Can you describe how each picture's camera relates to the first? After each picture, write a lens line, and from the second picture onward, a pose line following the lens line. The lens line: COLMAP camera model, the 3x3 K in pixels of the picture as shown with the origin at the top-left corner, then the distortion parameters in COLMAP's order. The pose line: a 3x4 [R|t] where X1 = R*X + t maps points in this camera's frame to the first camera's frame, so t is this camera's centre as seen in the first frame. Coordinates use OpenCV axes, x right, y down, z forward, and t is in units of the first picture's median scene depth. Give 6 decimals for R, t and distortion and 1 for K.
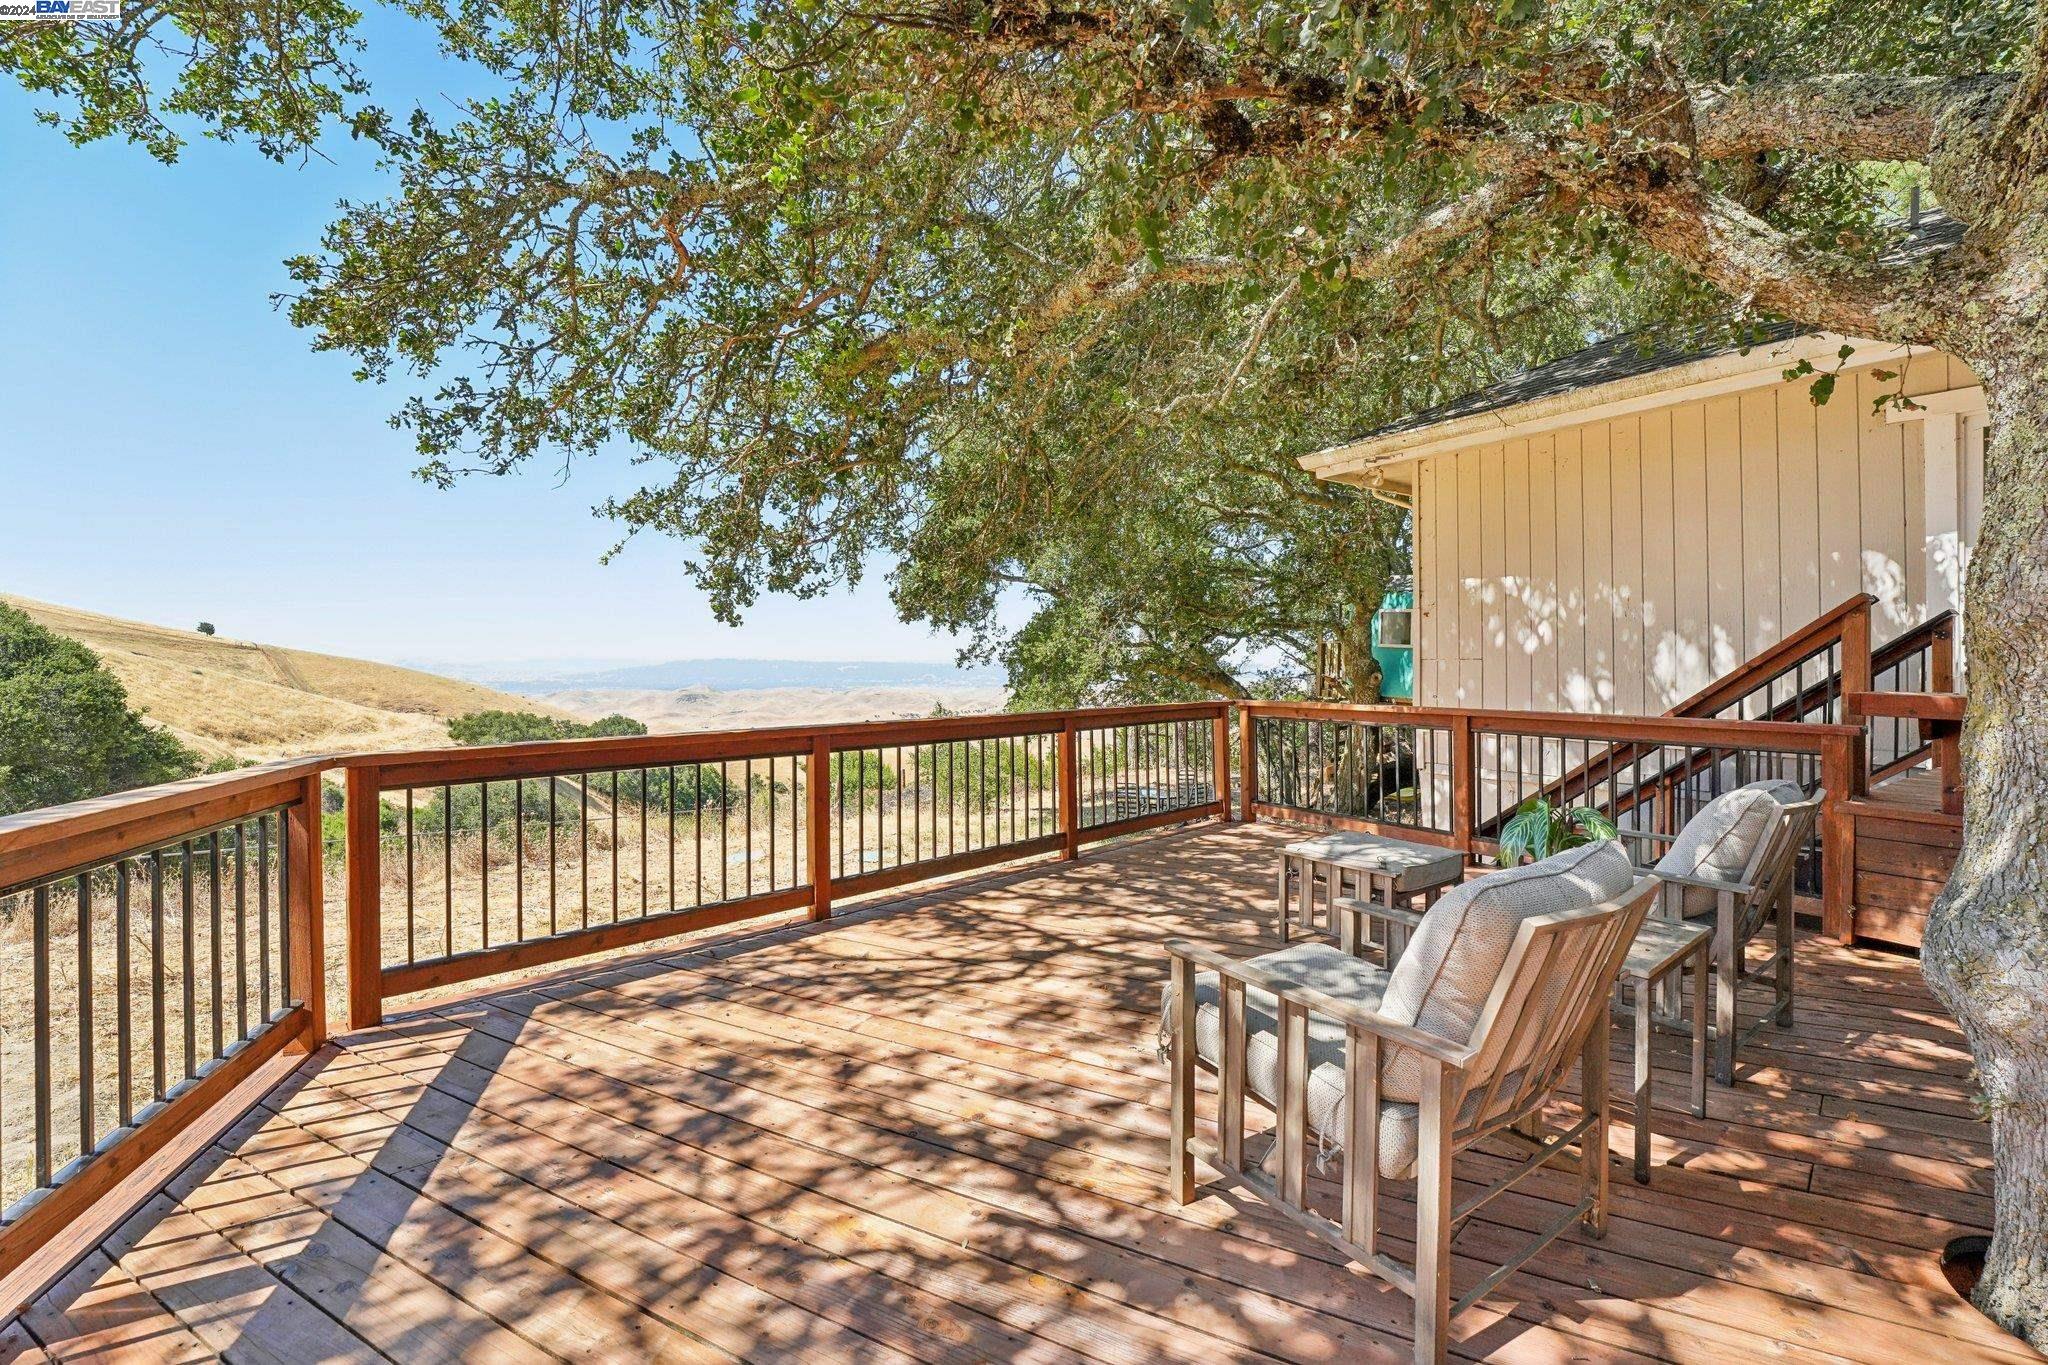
lens RADIAL K [[826.3, 0, 986.0], [0, 826.3, 655.6], [0, 0, 1]] dist [-0.011721, 0.000905]
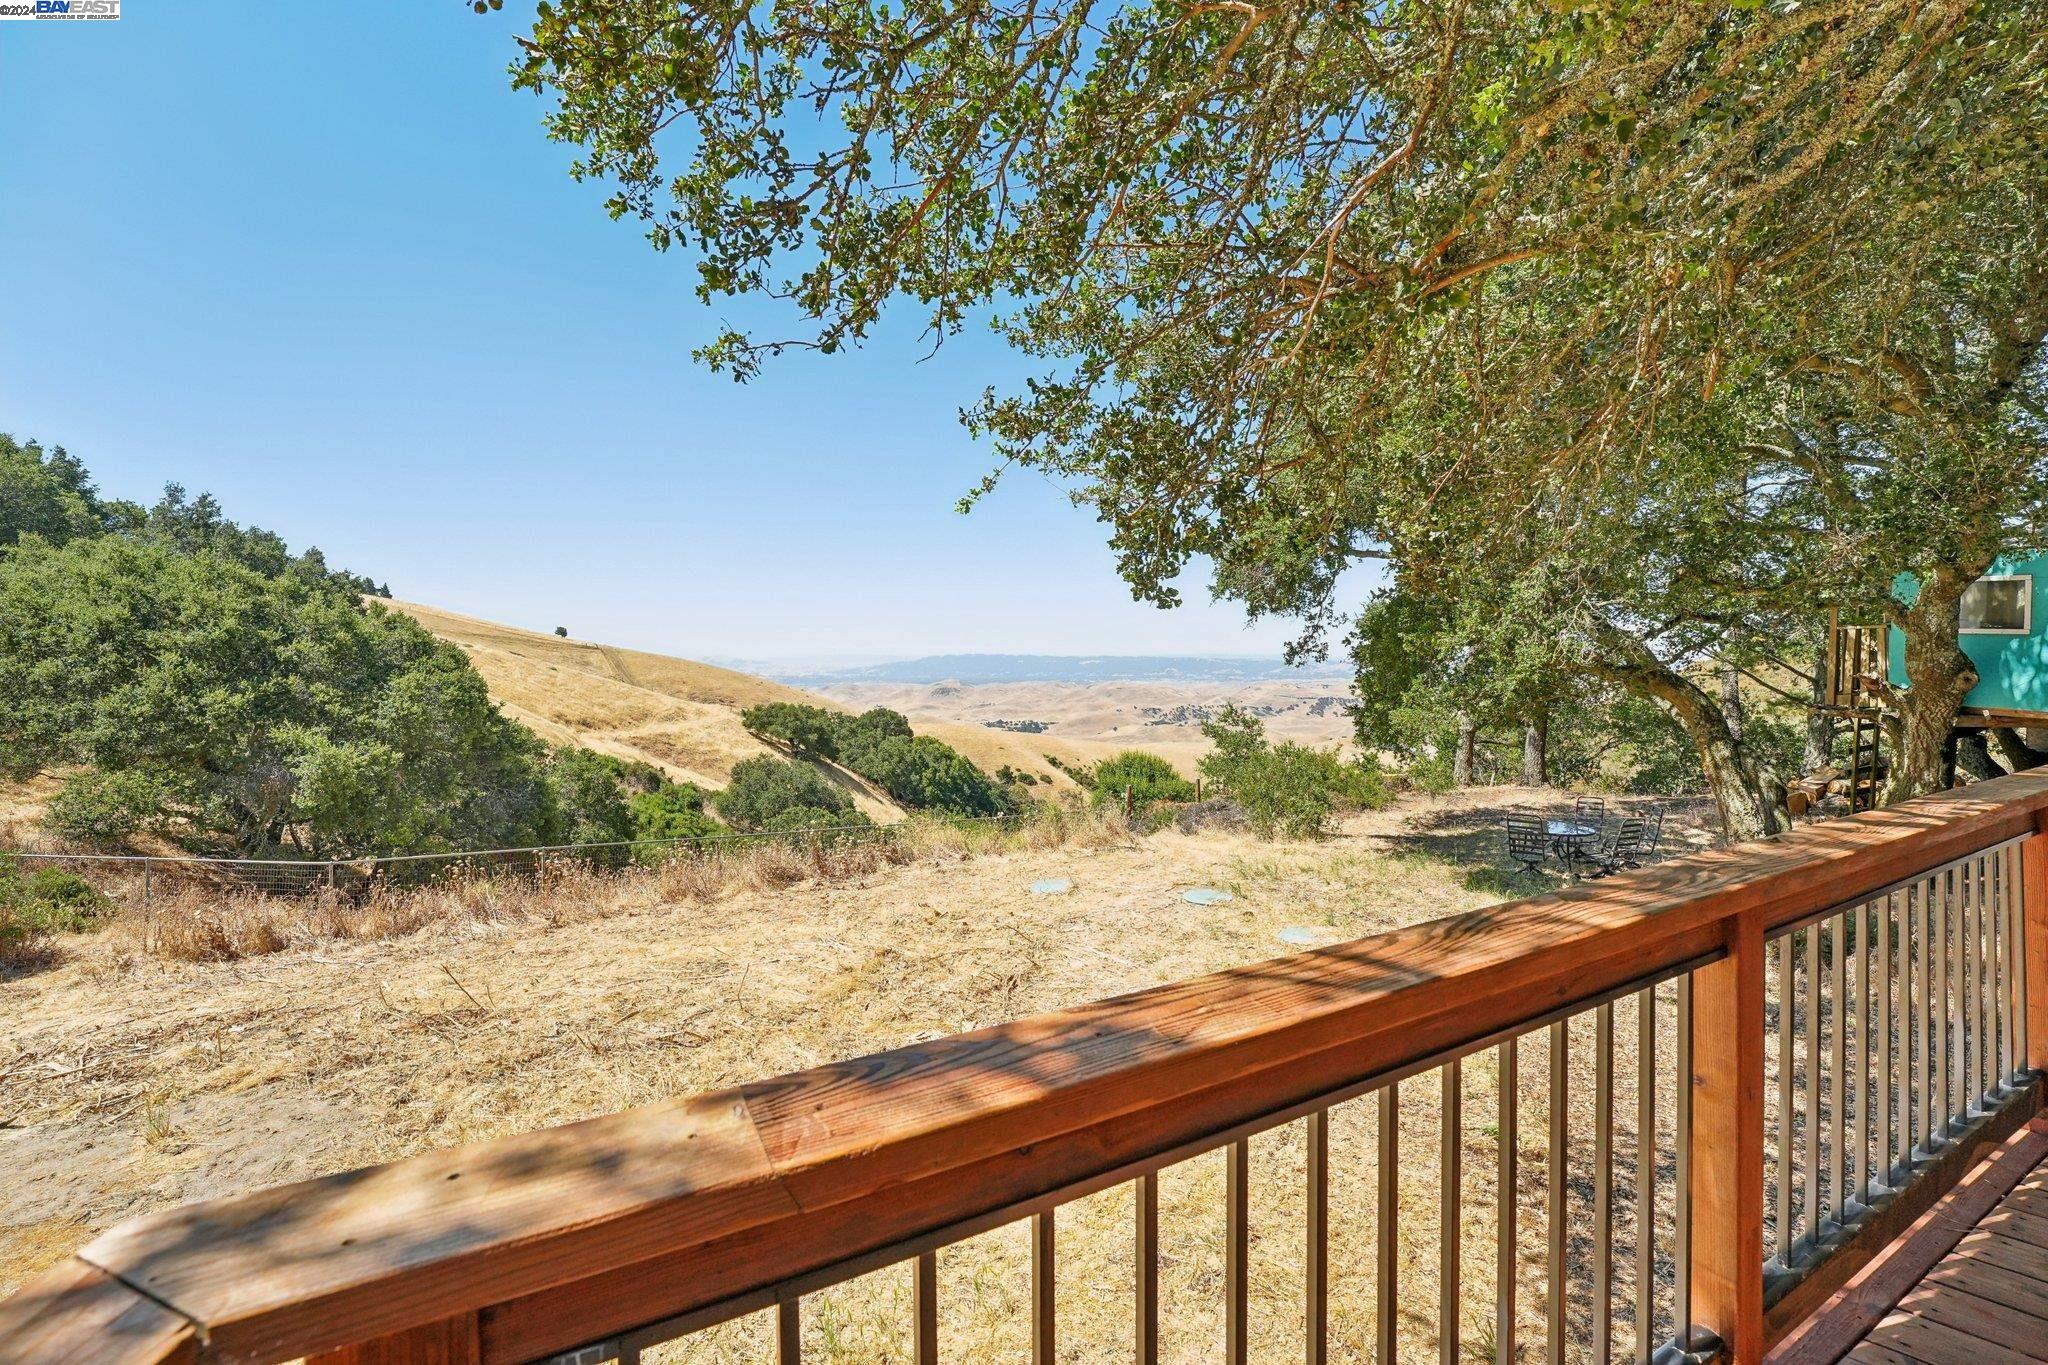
lens RADIAL K [[826.3, 0, 1016.8], [0, 826.3, 669.1], [0, 0, 1]] dist [-0.011721, 0.000905]
pose [[0.967123, -0.001727, -0.254303, -0.068185], [0.007593, 0.999727, 0.022087, -0.000947], [0.254195, -0.023292, 0.966872, 0.101106]]
